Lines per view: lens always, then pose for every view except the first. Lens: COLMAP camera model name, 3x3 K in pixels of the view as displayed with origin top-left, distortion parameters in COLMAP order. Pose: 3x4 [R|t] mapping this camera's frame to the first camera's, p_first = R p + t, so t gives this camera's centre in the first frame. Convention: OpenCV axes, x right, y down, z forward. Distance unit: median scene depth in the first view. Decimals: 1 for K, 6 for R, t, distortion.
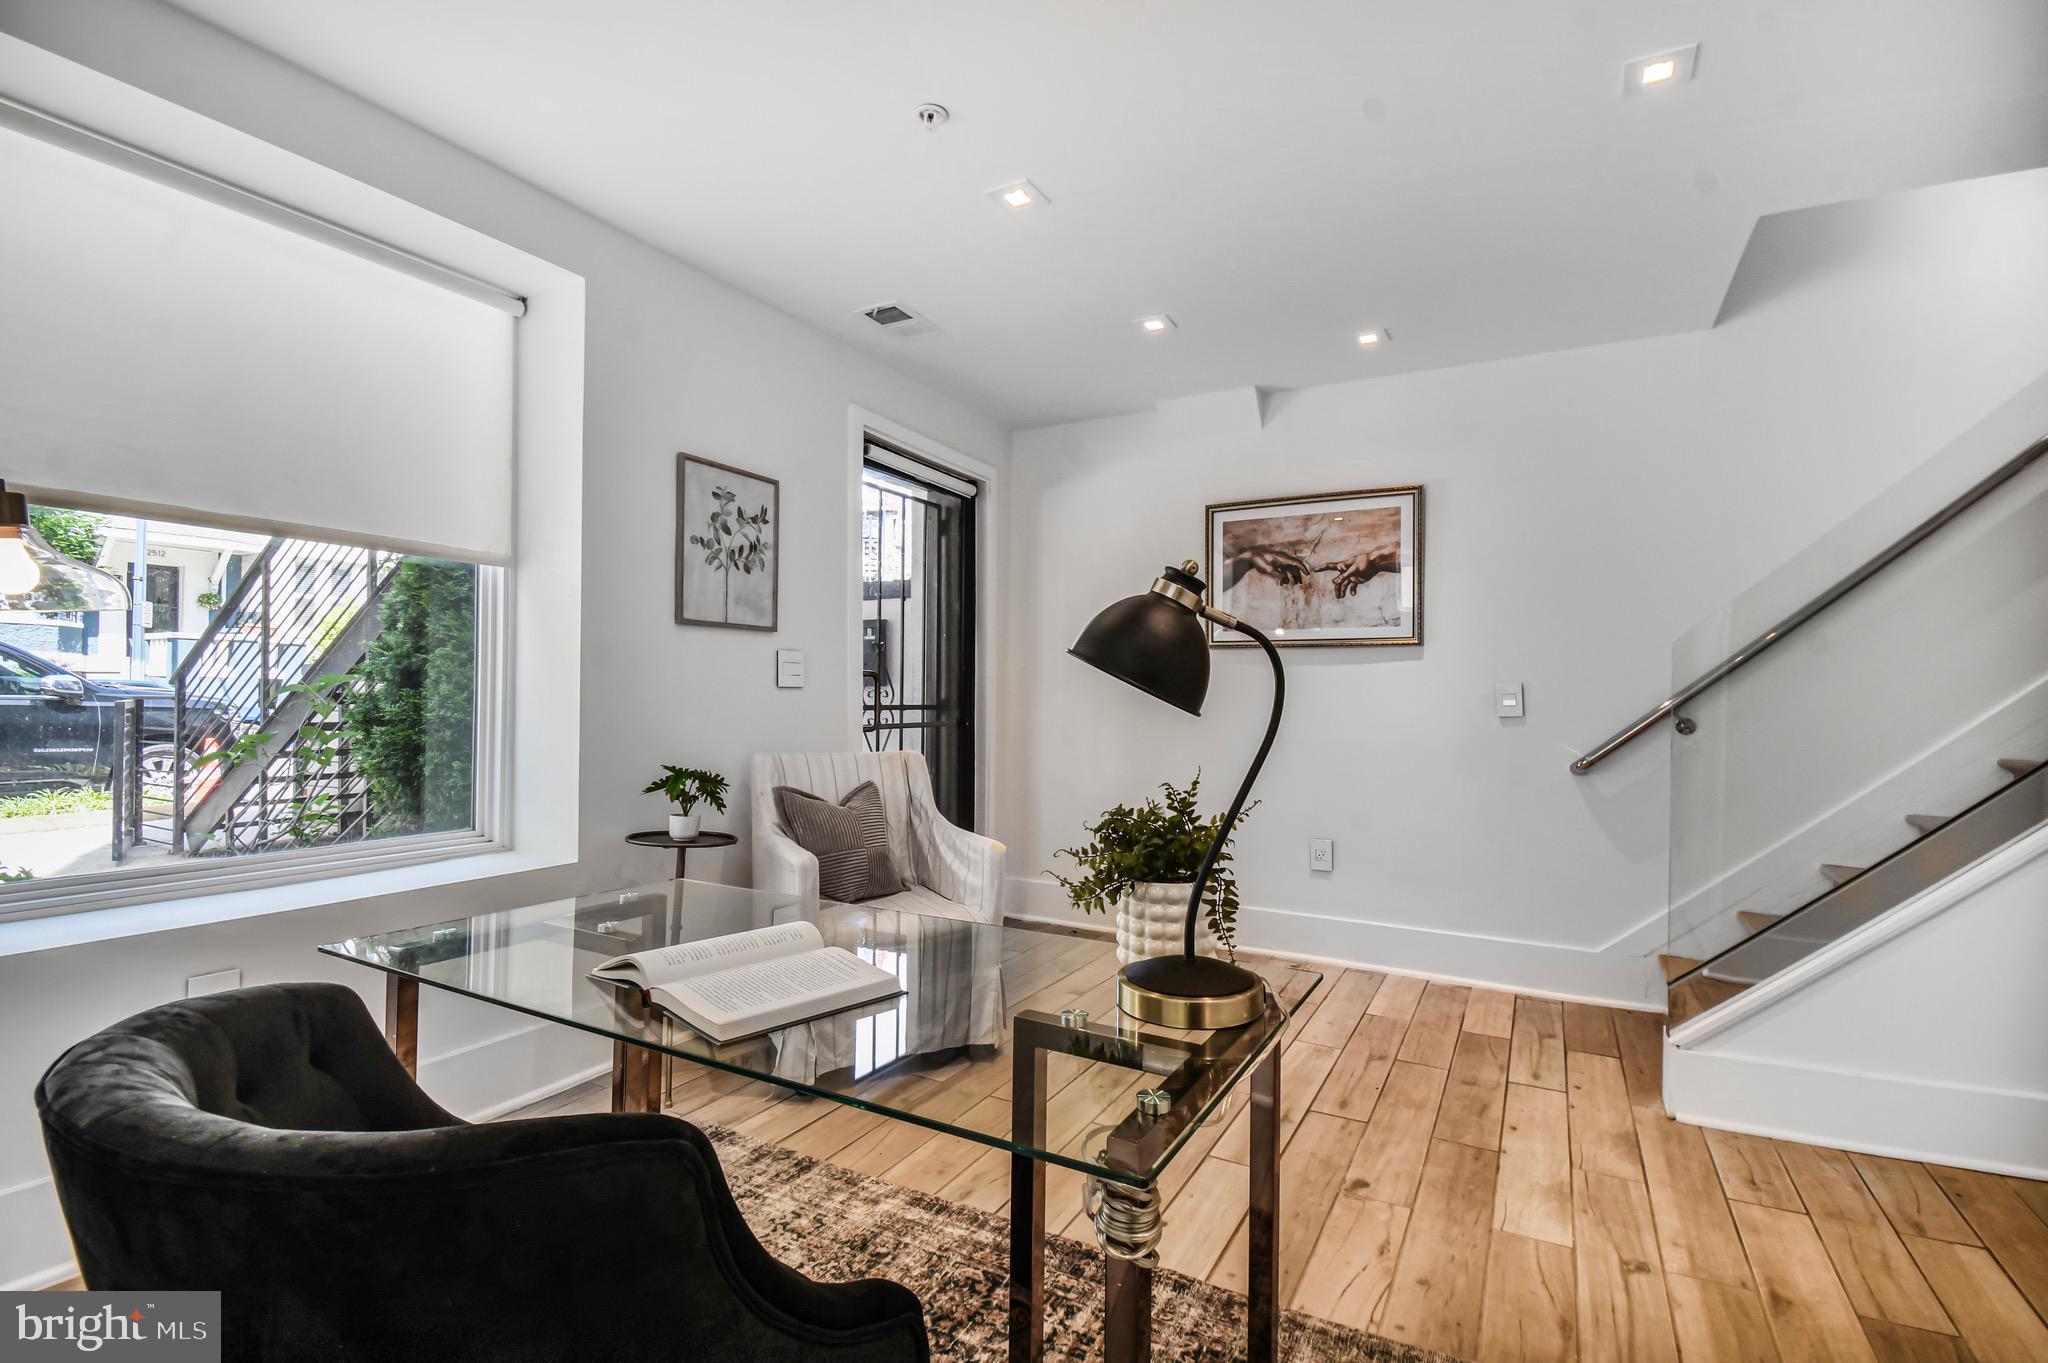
lens RADIAL K [[922.0, 0, 1023.9], [0, 922.0, 665.5], [0, 0, 1]] dist [-0.000731, -0.026881]
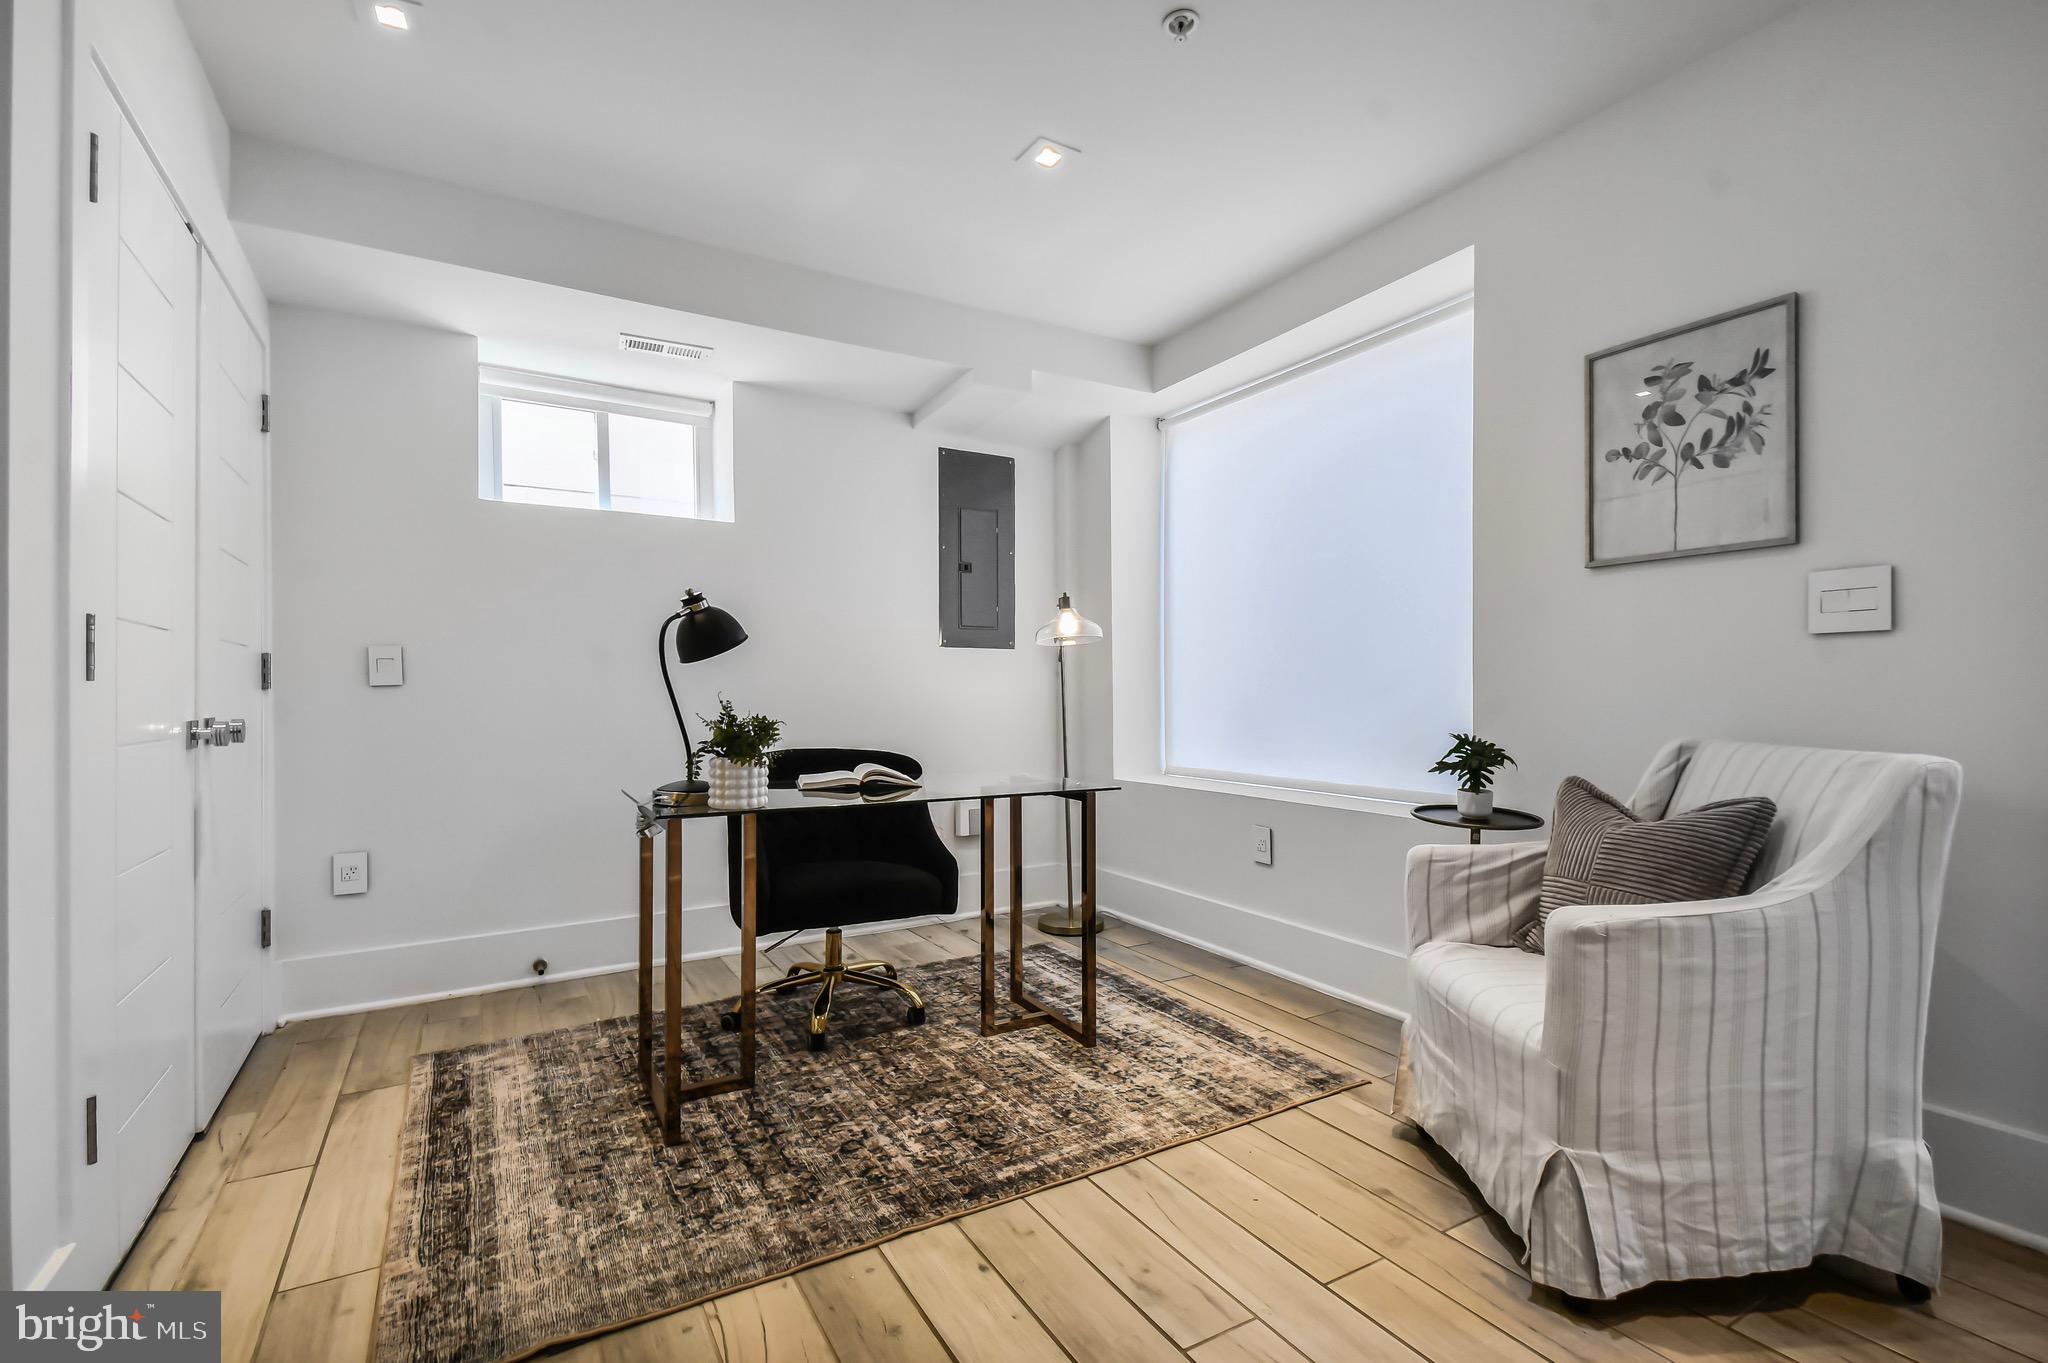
lens RADIAL K [[936.6, 0, 1030.0], [0, 936.6, 695.6], [0, 0, 1]] dist [-0.000958, -0.015257]
pose [[-0.512439, -0.005864, -0.858703, 0.551533], [0.025596, 0.999428, -0.022100, 0.068434], [0.858342, -0.033304, -0.511996, 0.950628]]
